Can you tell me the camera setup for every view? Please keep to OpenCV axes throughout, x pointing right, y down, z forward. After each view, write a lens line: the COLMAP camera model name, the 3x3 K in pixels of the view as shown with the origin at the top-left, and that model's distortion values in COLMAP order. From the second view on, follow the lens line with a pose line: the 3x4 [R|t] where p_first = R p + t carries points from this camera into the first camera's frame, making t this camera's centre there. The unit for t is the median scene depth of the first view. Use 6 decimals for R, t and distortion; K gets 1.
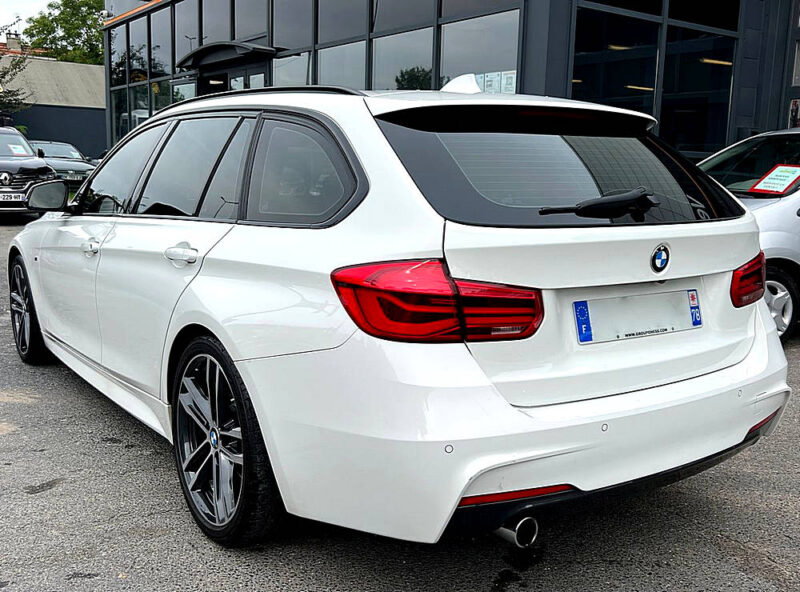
lens RADIAL K [[822.6, 0, 400.0], [0, 822.6, 296.0], [0, 0, 1]] dist [0.090379, -0.002769]
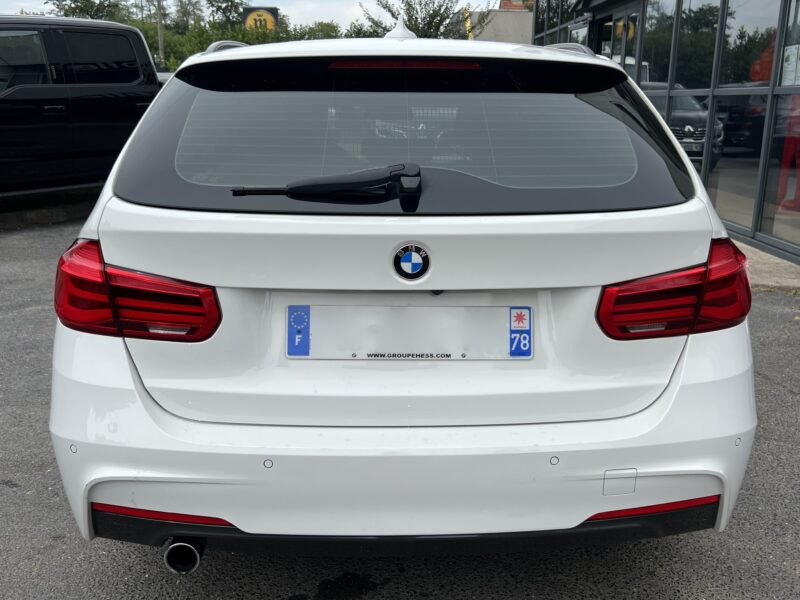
lens RADIAL K [[821.7, 0, 400.0], [0, 821.7, 300.0], [0, 0, 1]] dist [0.008457, -0.001112]
pose [[0.838870, 0.118302, -0.531320, 0.738816], [-0.079452, 0.992255, 0.095490, -0.084734], [0.538502, -0.037889, 0.841772, 0.384002]]
